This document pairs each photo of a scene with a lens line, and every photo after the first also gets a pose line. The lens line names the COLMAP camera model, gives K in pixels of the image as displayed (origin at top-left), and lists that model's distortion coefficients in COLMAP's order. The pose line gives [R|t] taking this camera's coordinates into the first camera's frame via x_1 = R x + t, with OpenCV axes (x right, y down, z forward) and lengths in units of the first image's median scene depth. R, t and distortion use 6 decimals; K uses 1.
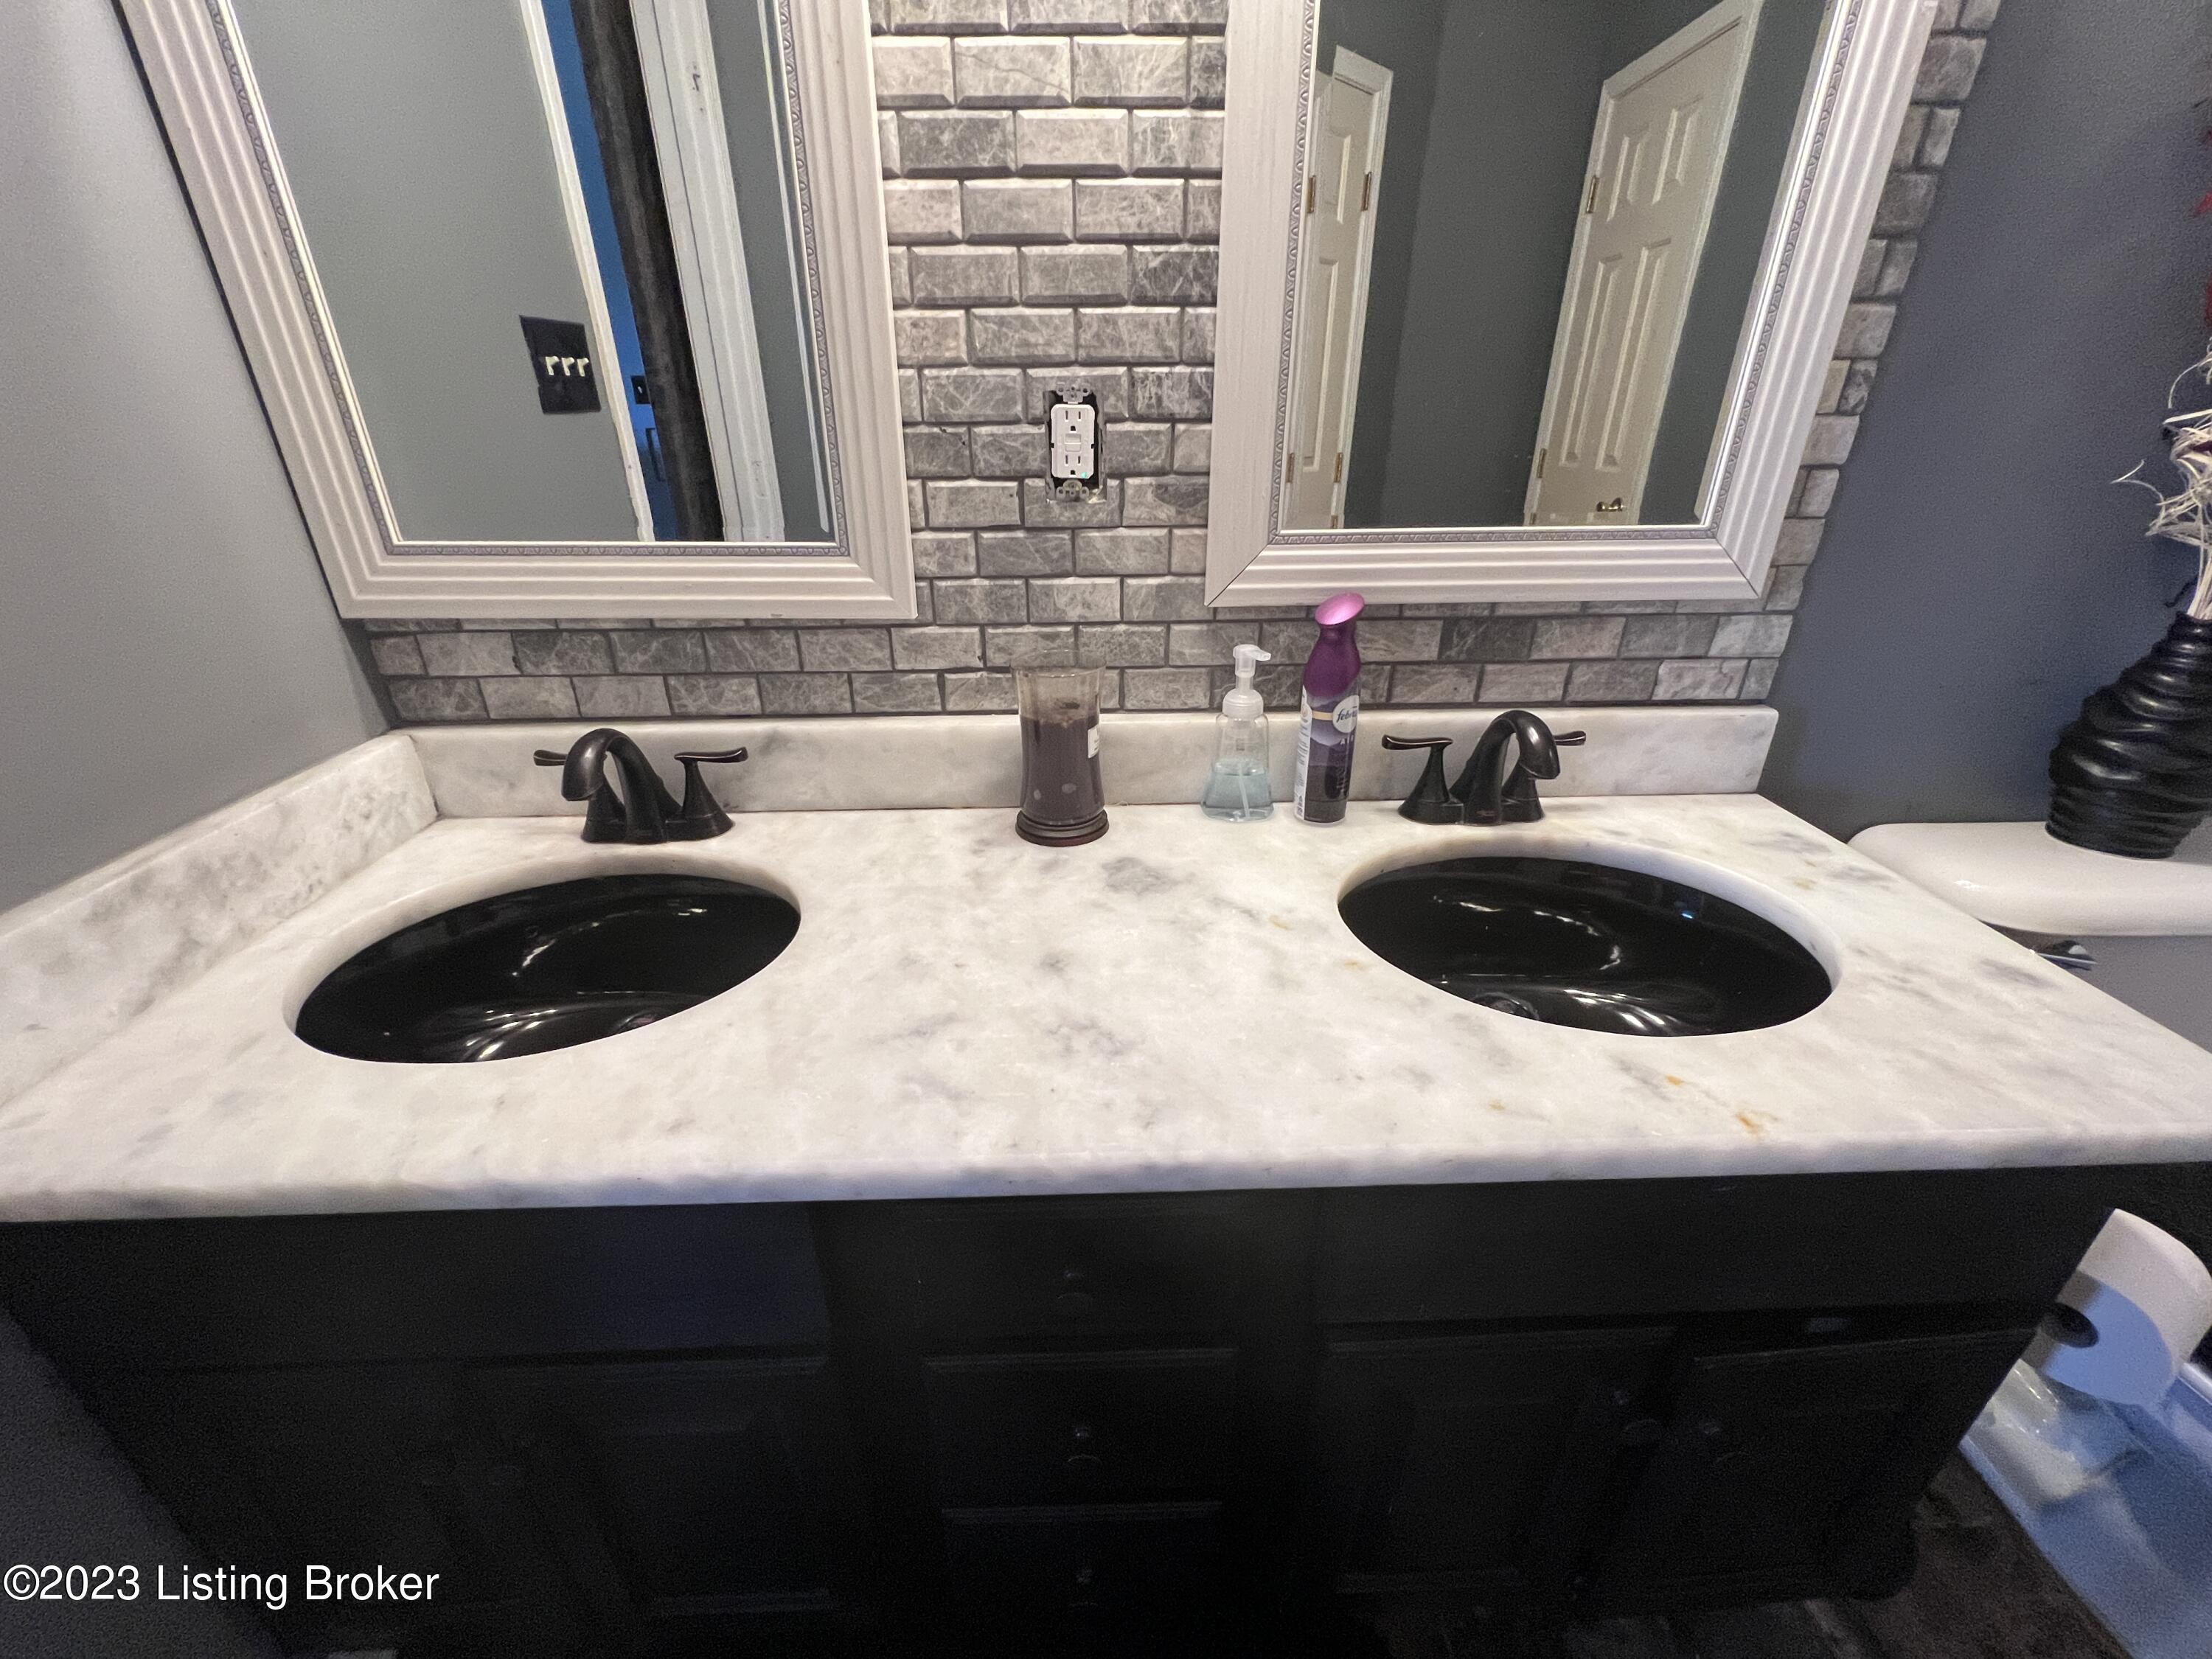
lens RADIAL K [[886.4, 0, 1102.7], [0, 886.4, 825.8], [0, 0, 1]] dist [-0.004730, 0.000766]
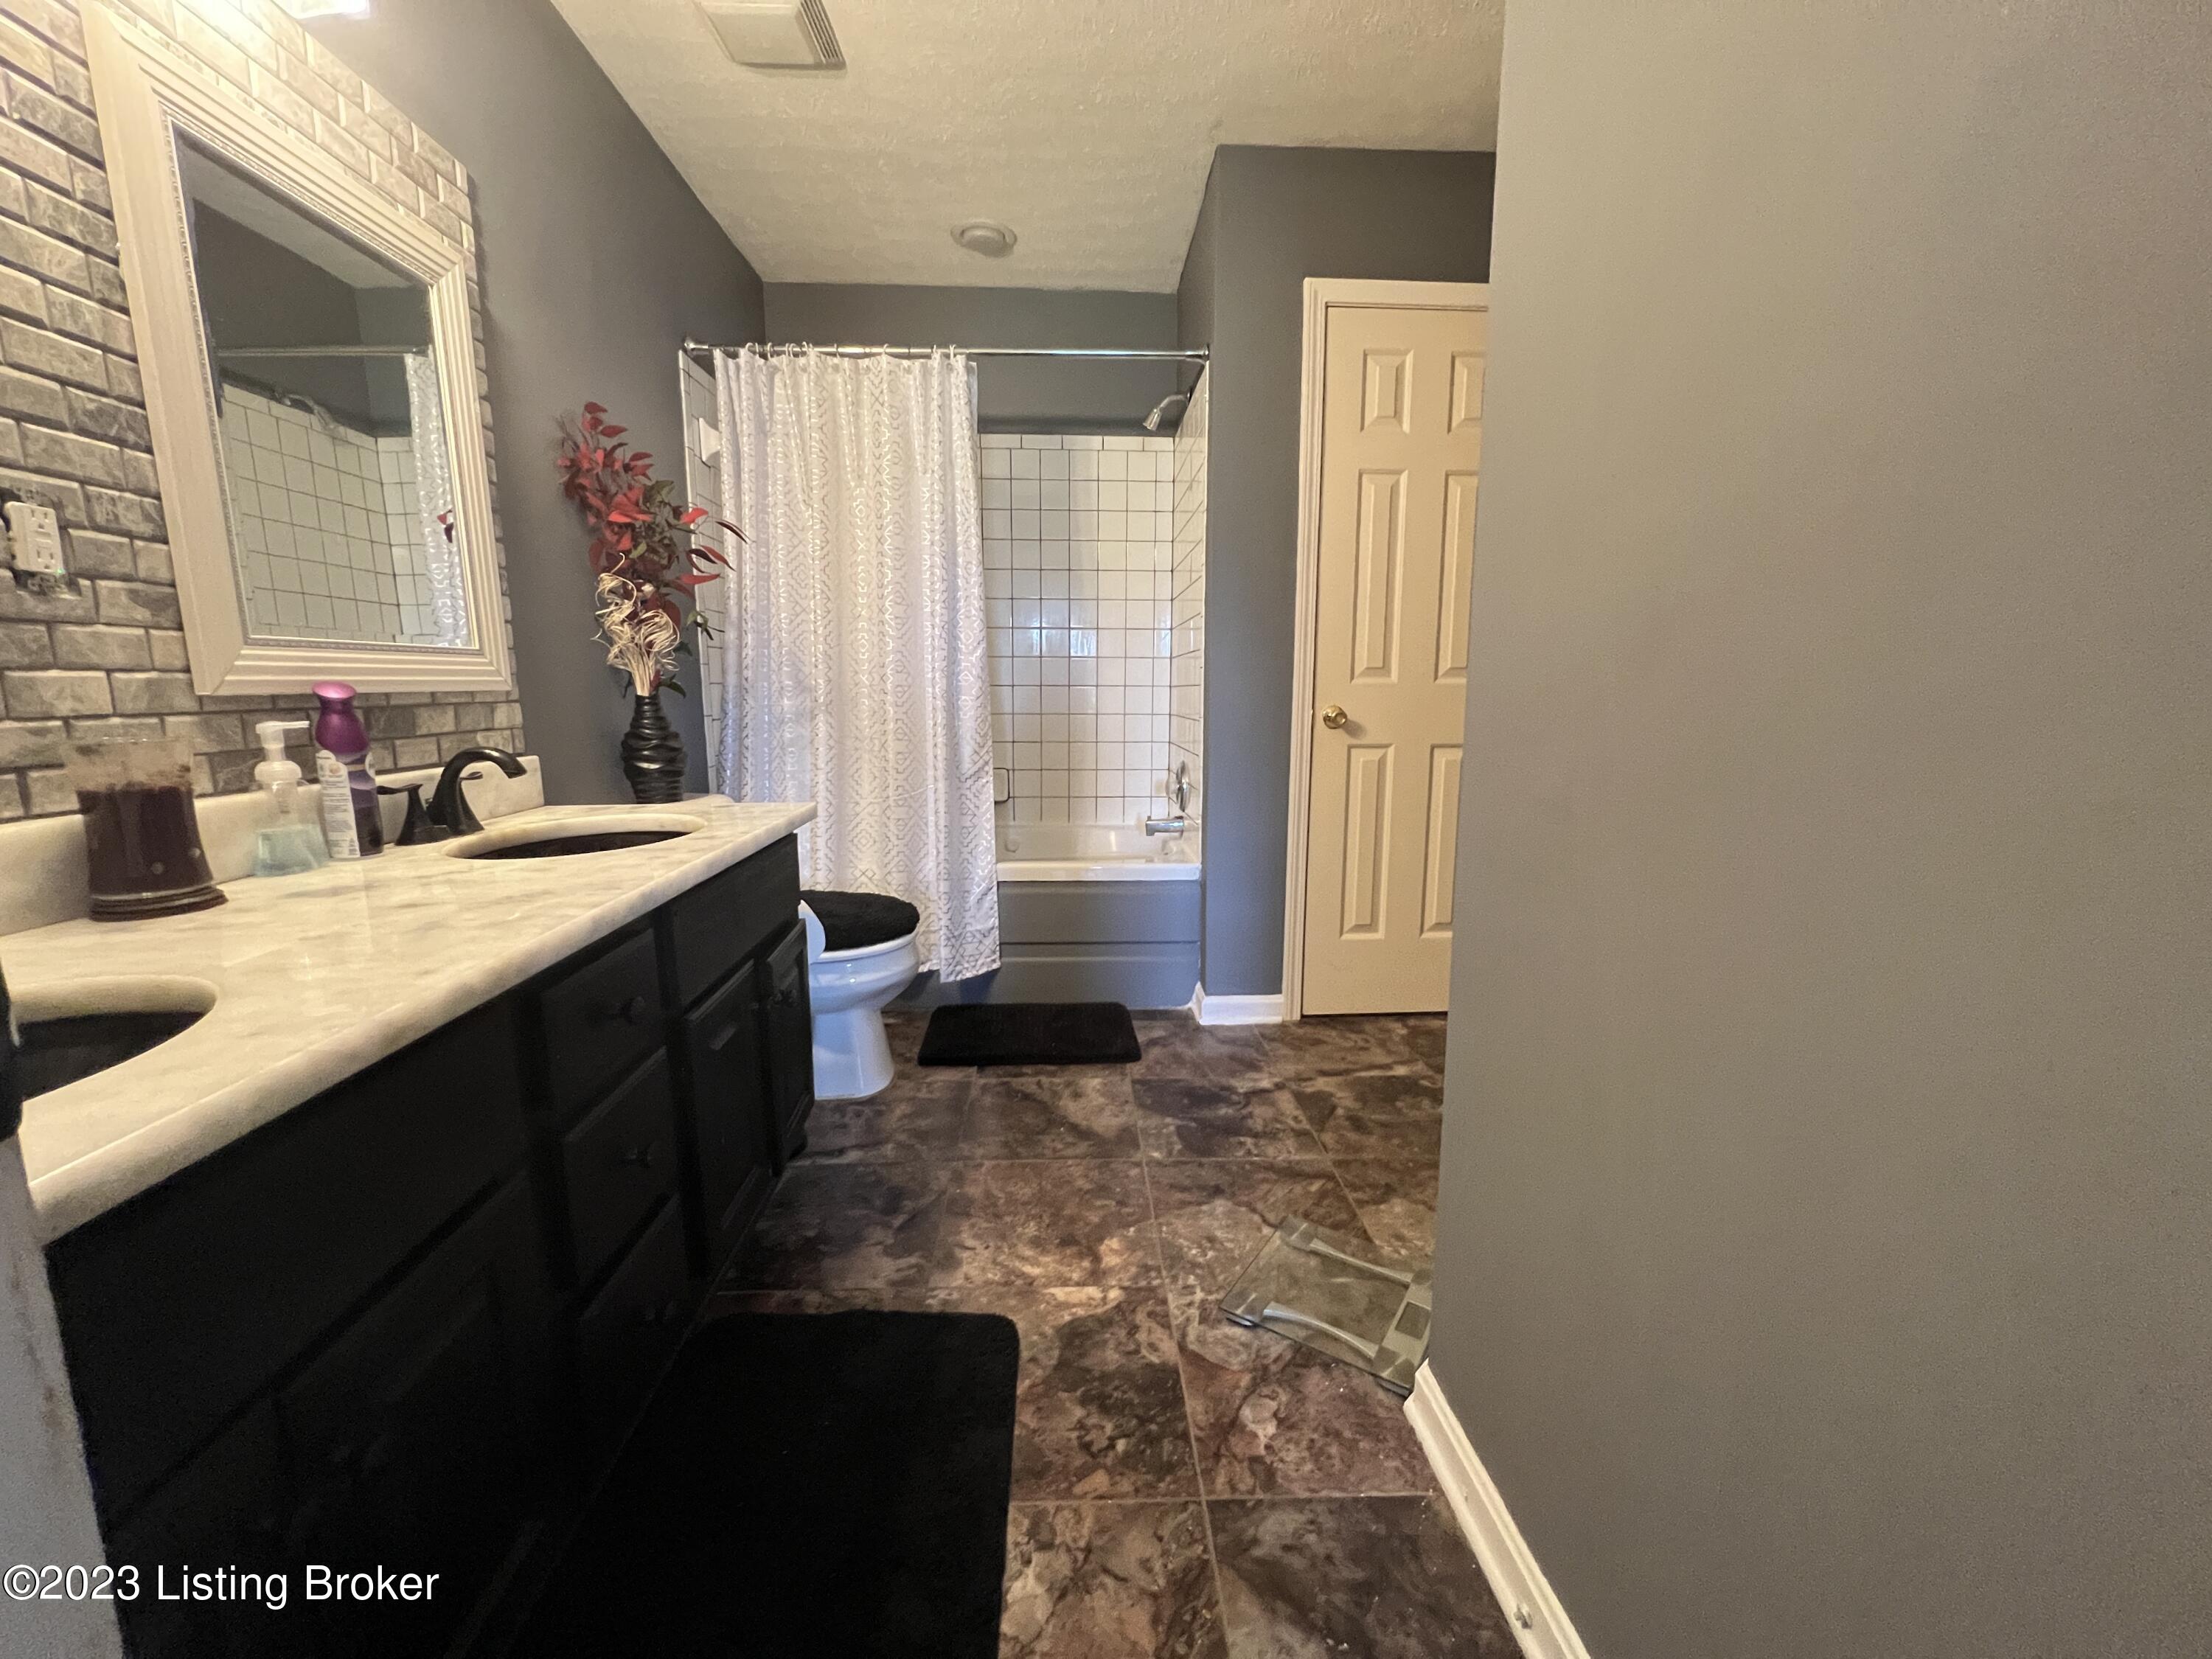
lens RADIAL K [[886.4, 0, 1101.5], [0, 886.4, 831.0], [0, 0, 1]] dist [-0.004730, 0.000766]
pose [[-0.025647, -0.153475, 0.987820, -1.092558], [0.436670, 0.887168, 0.149175, 0.247242], [-0.899256, 0.435177, 0.044265, -0.011540]]
